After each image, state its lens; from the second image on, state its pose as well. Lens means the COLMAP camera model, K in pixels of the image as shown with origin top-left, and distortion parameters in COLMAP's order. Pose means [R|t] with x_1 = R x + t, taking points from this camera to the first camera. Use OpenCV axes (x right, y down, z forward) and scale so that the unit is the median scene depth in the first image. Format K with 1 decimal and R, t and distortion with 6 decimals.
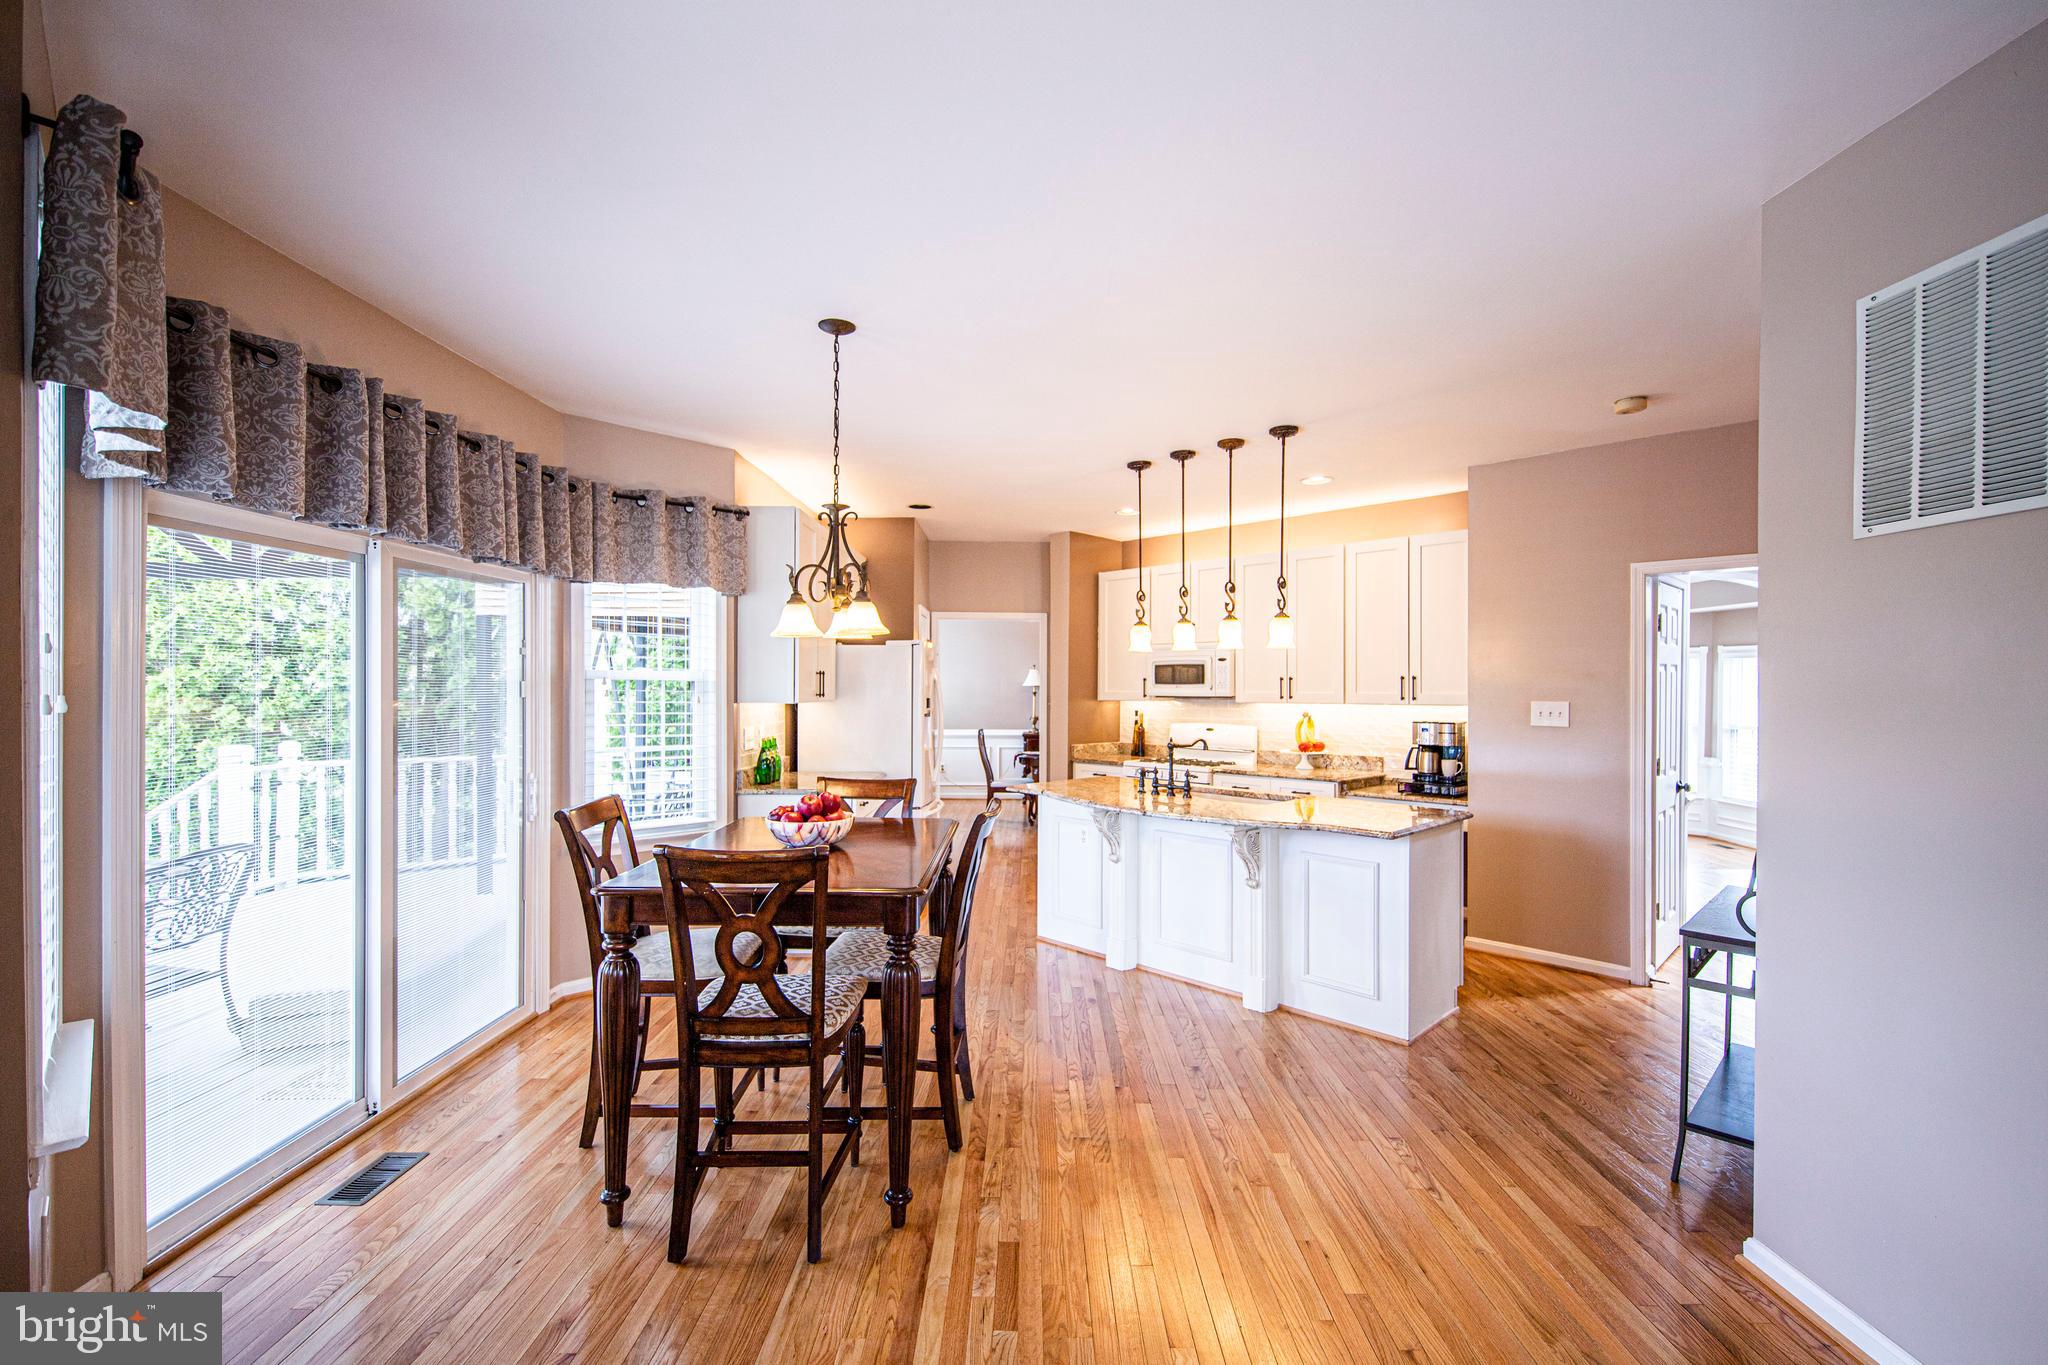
lens RADIAL K [[888.1, 0, 1024.0], [0, 888.1, 682.5], [0, 0, 1]] dist [0.000991, -0.000289]
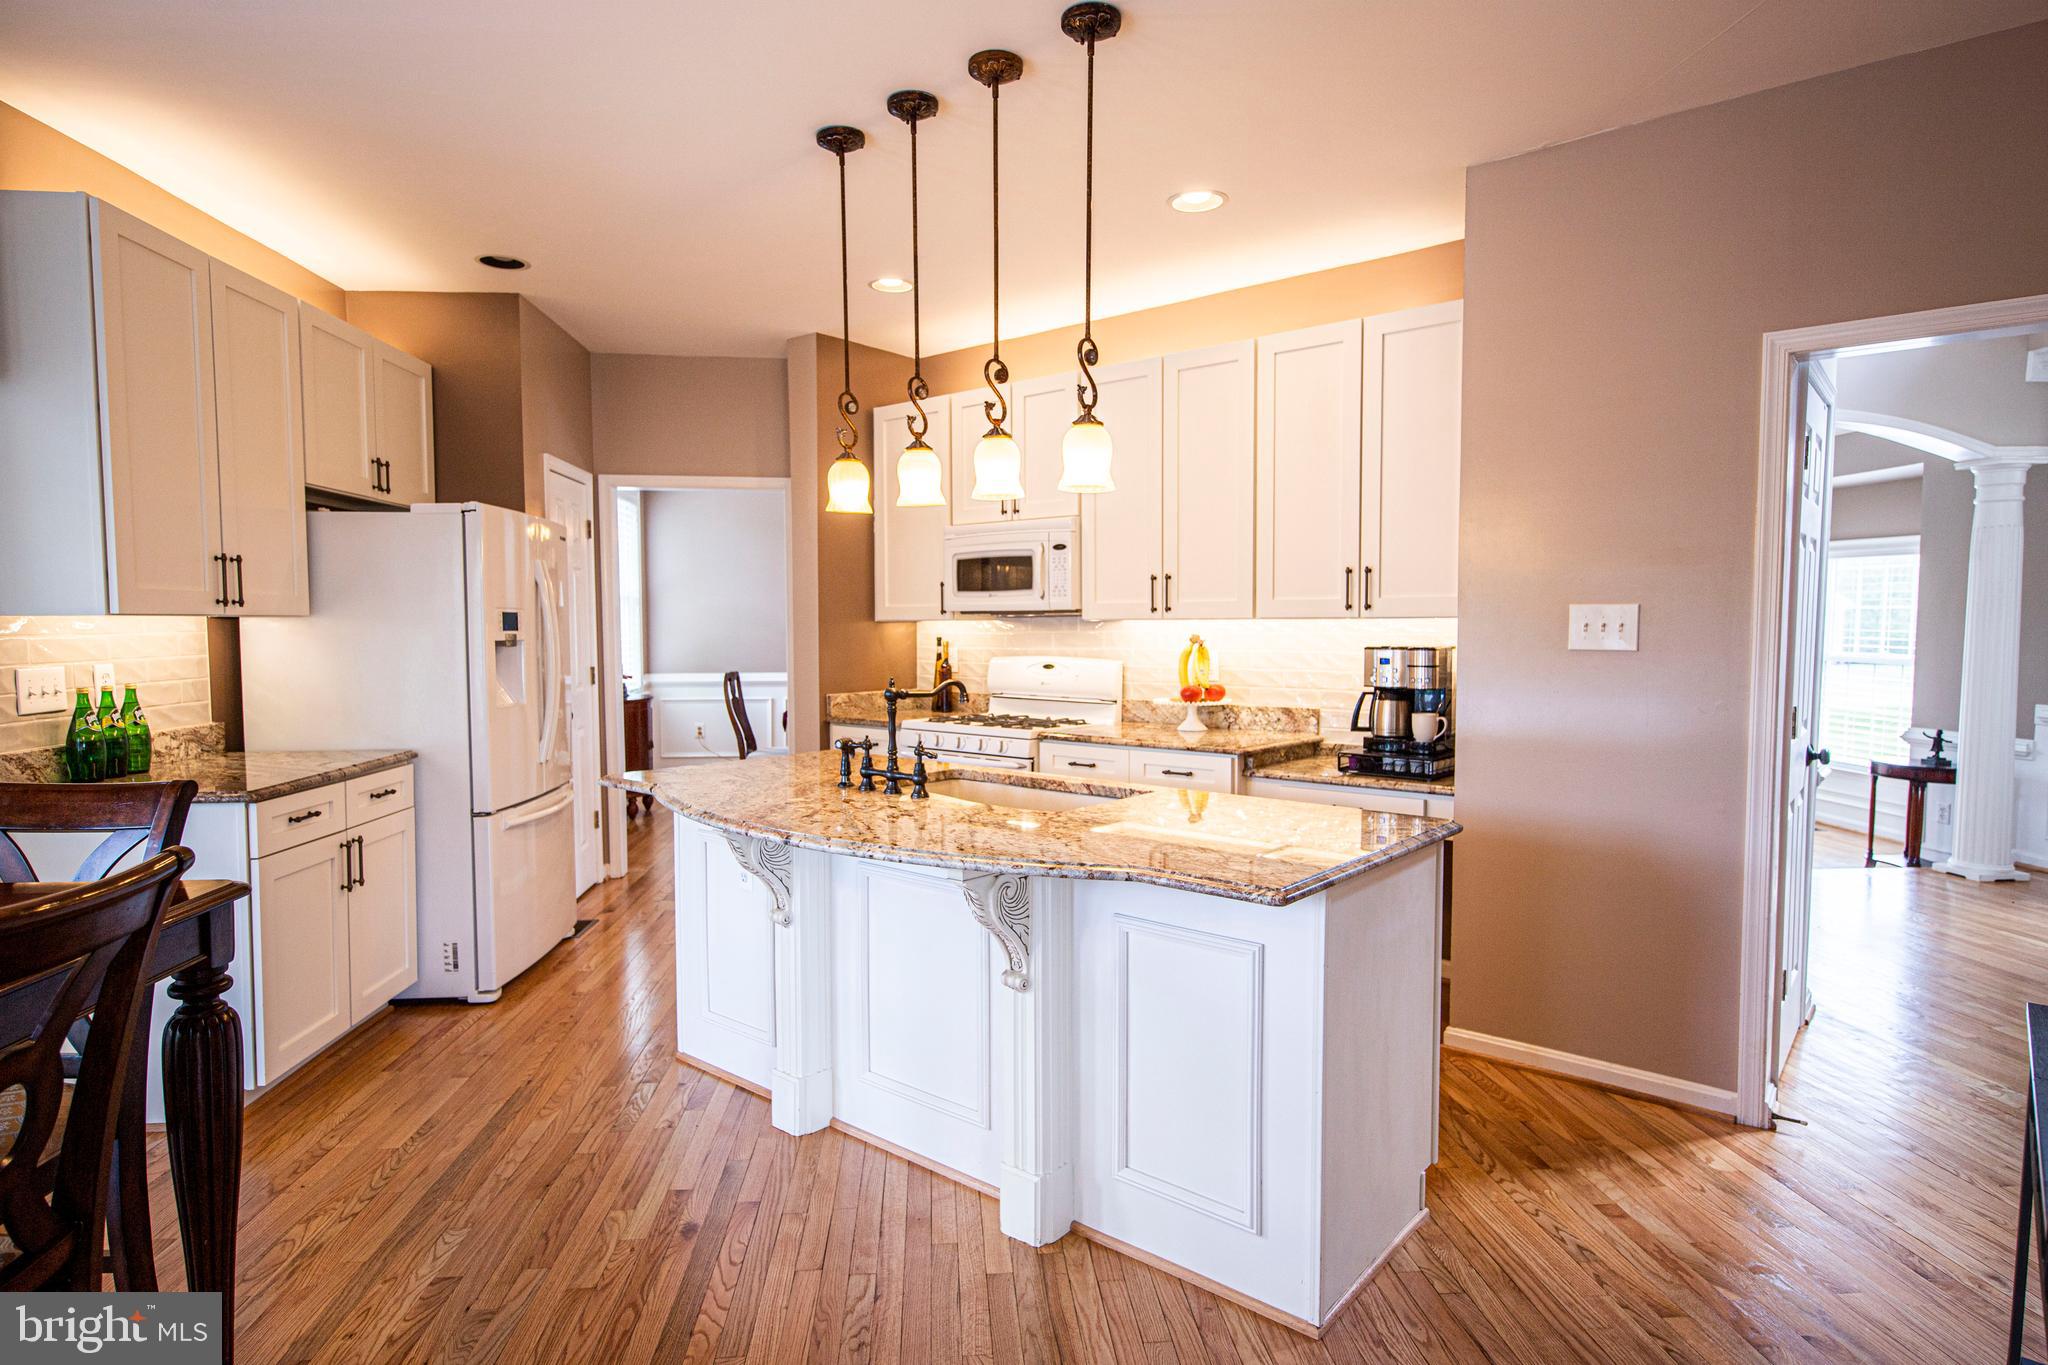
lens RADIAL K [[1144.3, 0, 1024.0], [0, 1144.3, 682.5], [0, 0, 1]] dist [0.006121, 0.002909]
pose [[0.995076, -0.010848, 0.098521, 0.153281], [0.004951, 0.998192, 0.059906, 0.022489], [-0.098993, -0.059123, 0.993330, 0.301653]]
